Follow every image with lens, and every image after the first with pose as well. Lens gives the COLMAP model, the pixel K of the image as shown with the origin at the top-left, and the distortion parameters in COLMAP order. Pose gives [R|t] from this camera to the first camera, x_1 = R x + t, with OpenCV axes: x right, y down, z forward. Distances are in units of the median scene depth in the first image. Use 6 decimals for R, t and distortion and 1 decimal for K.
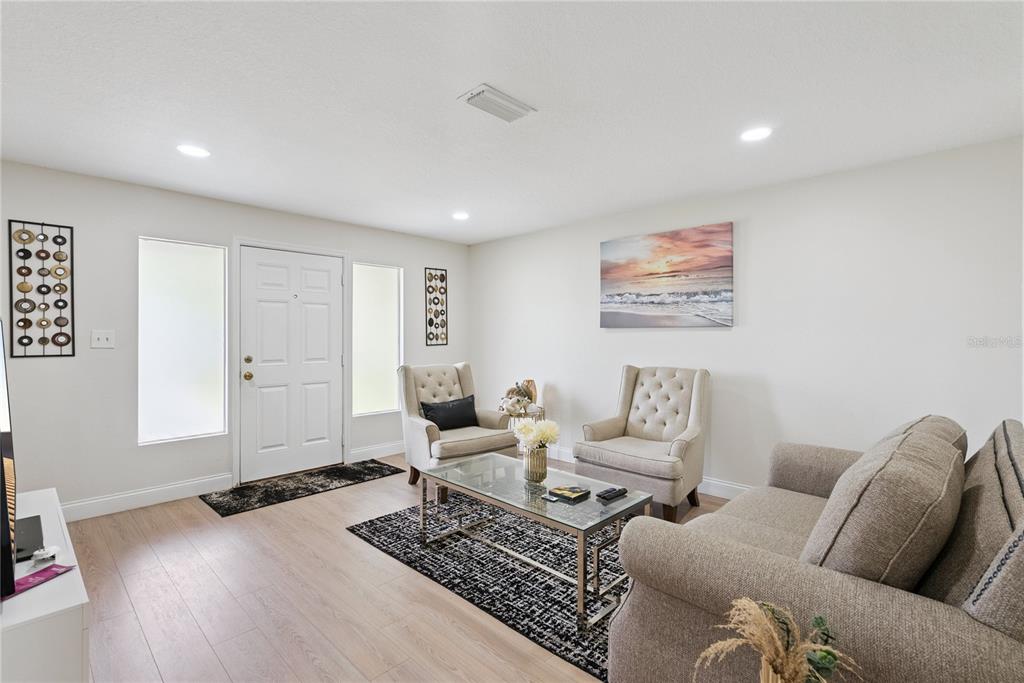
lens RADIAL K [[469.8, 0, 514.8], [0, 469.8, 337.9], [0, 0, 1]] dist [-0.004516, -0.000373]
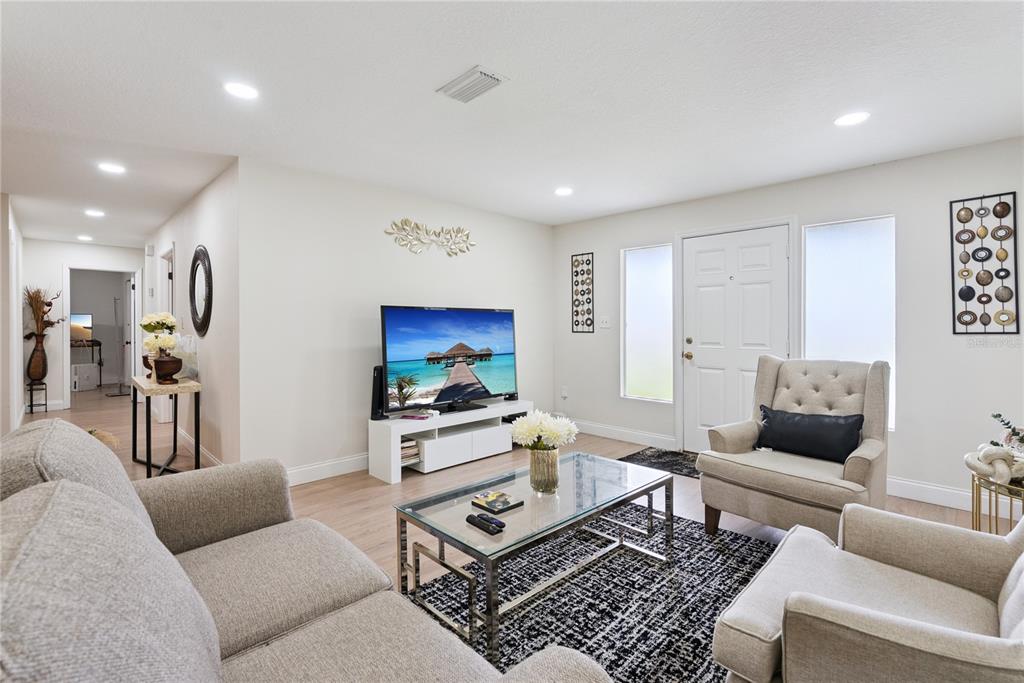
lens RADIAL K [[469.8, 0, 514.9], [0, 469.8, 334.0], [0, 0, 1]] dist [-0.004516, -0.000373]
pose [[-0.026225, 0.020786, -0.999440, 0.685766], [-0.004740, 0.999770, 0.020917, 0.011380], [0.999645, 0.005286, -0.026121, 0.775651]]
